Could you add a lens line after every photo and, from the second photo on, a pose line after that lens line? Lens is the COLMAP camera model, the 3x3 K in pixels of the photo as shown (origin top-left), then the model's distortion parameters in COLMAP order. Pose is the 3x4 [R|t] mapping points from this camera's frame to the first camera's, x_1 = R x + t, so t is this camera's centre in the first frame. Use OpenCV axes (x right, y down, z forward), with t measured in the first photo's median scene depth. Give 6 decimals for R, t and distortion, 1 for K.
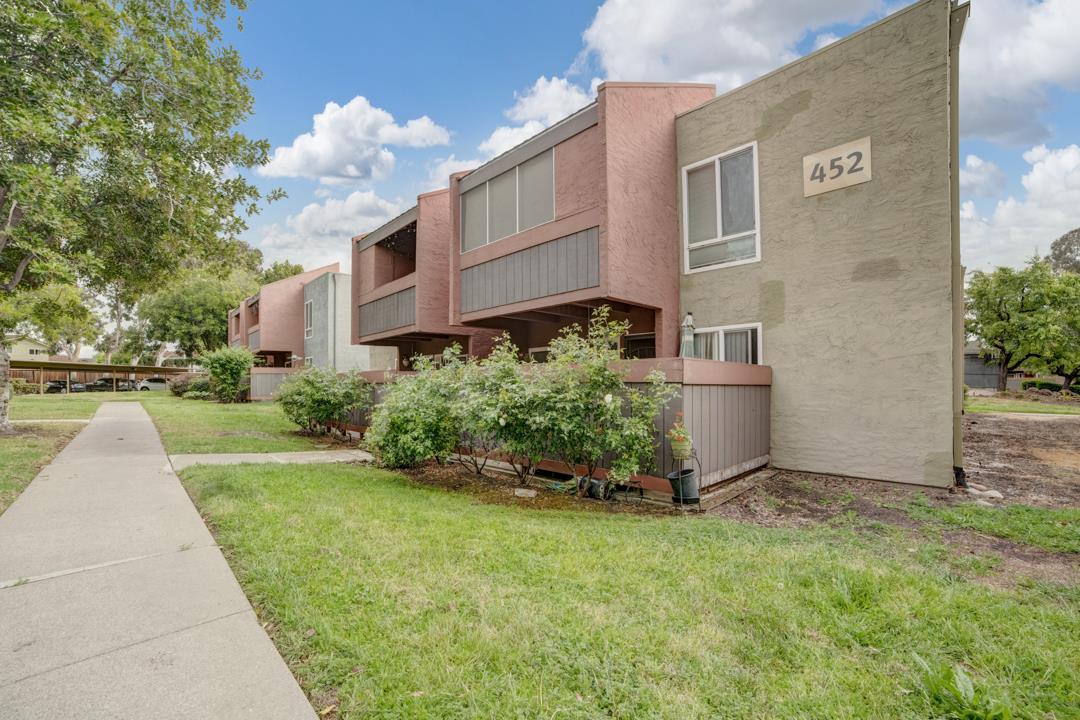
lens RADIAL K [[445.9, 0, 547.3], [0, 445.9, 380.4], [0, 0, 1]] dist [-0.073235, 0.027194]
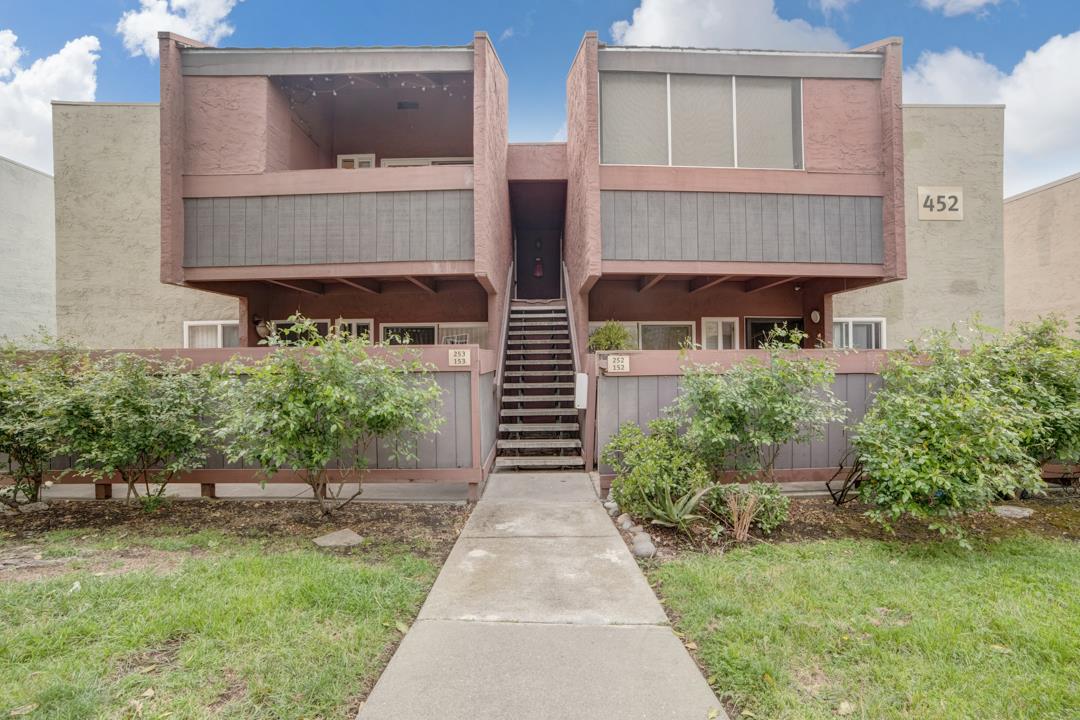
lens RADIAL K [[445.9, 0, 547.3], [0, 445.9, 380.4], [0, 0, 1]] dist [-0.073235, 0.027194]
pose [[0.697068, -0.022119, 0.716664, -1.039518], [-0.003419, 0.999410, 0.034172, -0.000381], [-0.716997, -0.026271, 0.696581, 0.901638]]
